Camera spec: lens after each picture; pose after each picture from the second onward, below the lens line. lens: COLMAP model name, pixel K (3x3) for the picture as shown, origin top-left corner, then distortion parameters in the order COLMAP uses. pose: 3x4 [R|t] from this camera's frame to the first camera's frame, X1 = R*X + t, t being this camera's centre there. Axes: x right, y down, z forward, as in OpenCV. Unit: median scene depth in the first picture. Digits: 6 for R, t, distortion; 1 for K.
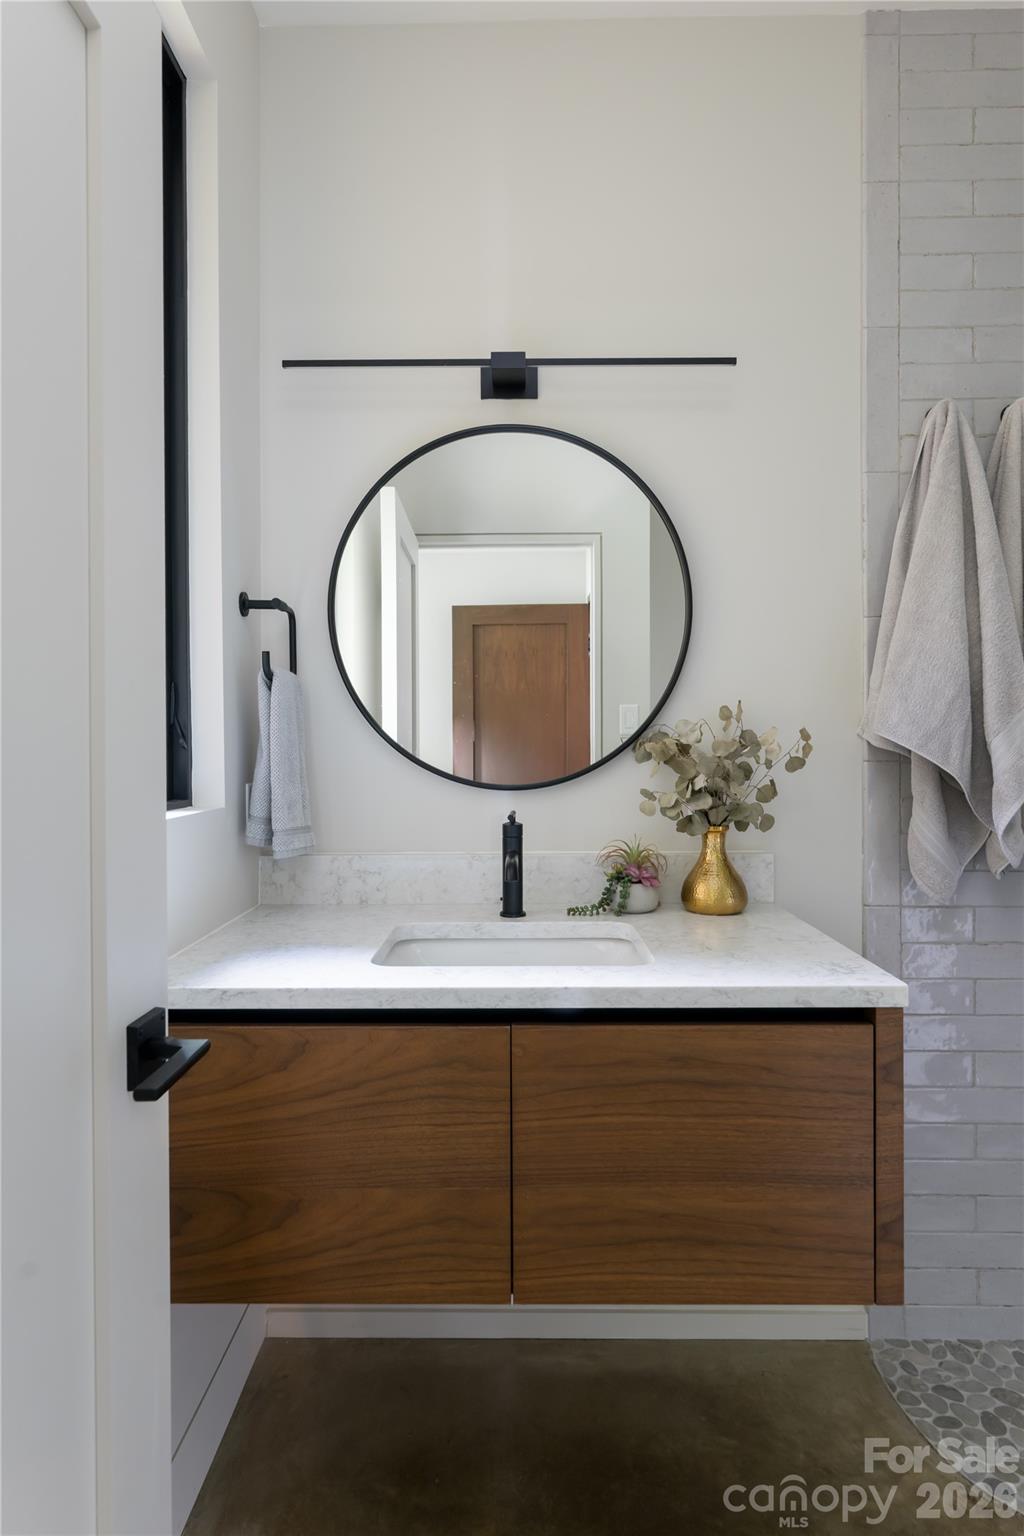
lens RADIAL K [[826.8, 0, 512.0], [0, 826.8, 768.0], [0, 0, 1]] dist [-0.002068, 0.000990]
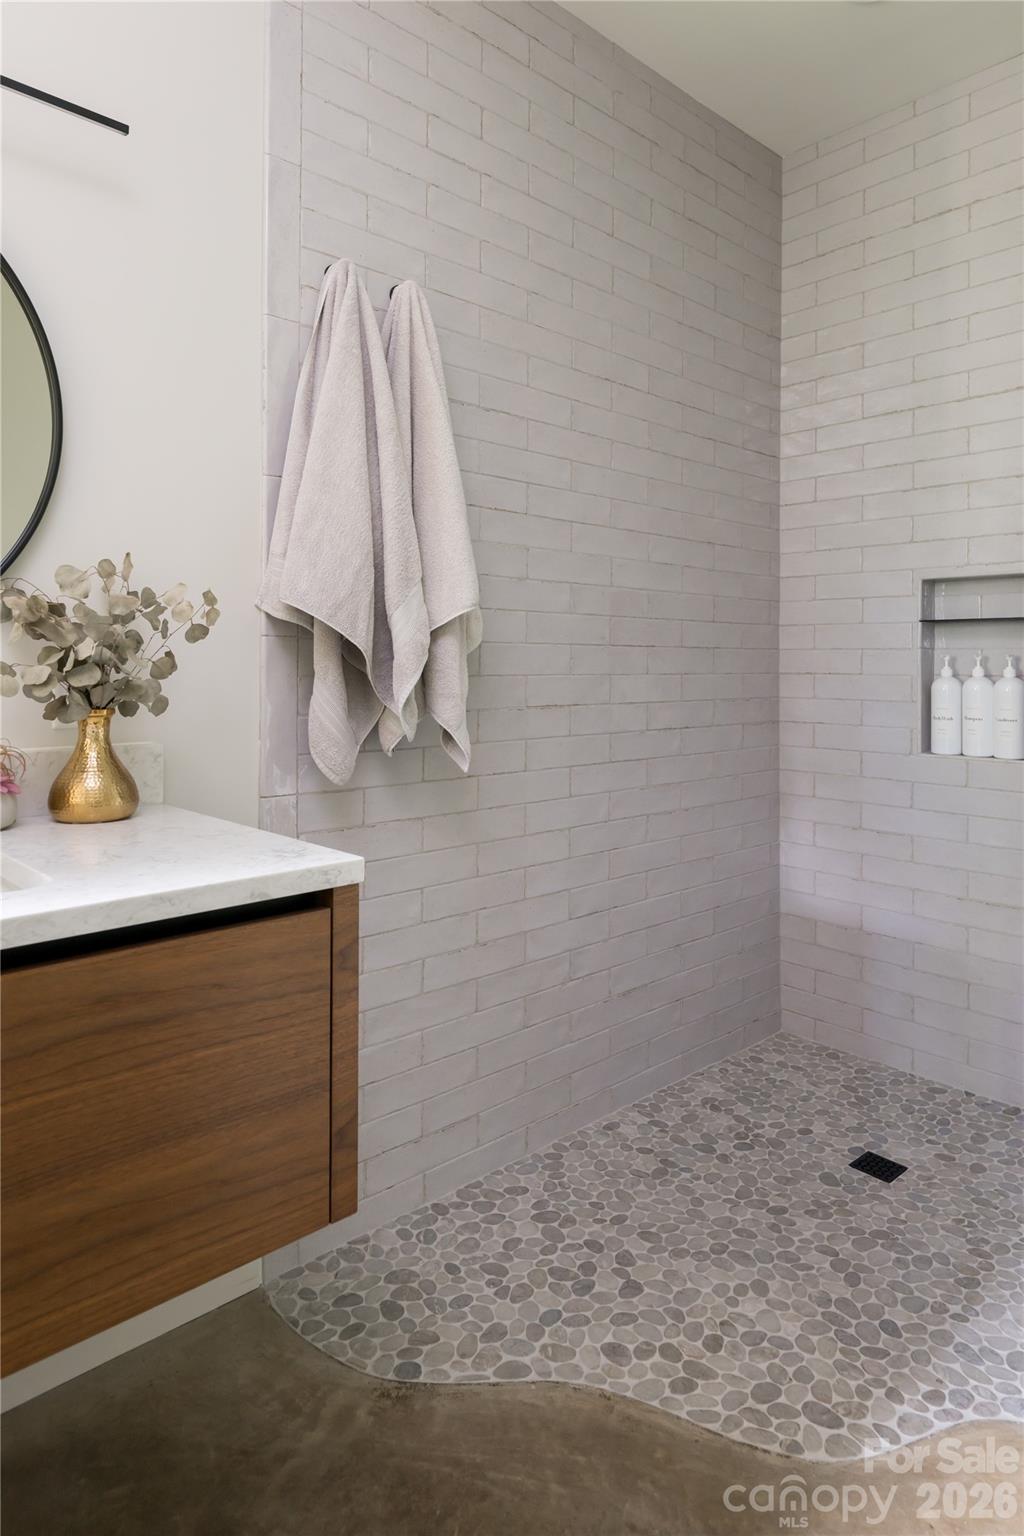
lens RADIAL K [[925.2, 0, 511.9], [0, 925.2, 667.2], [0, 0, 1]] dist [0.000500, -0.001922]
pose [[0.726830, 0.005351, 0.686797, -0.072476], [0.004099, 0.999918, -0.012128, 0.042908], [-0.686805, 0.011630, 0.726748, 0.092084]]
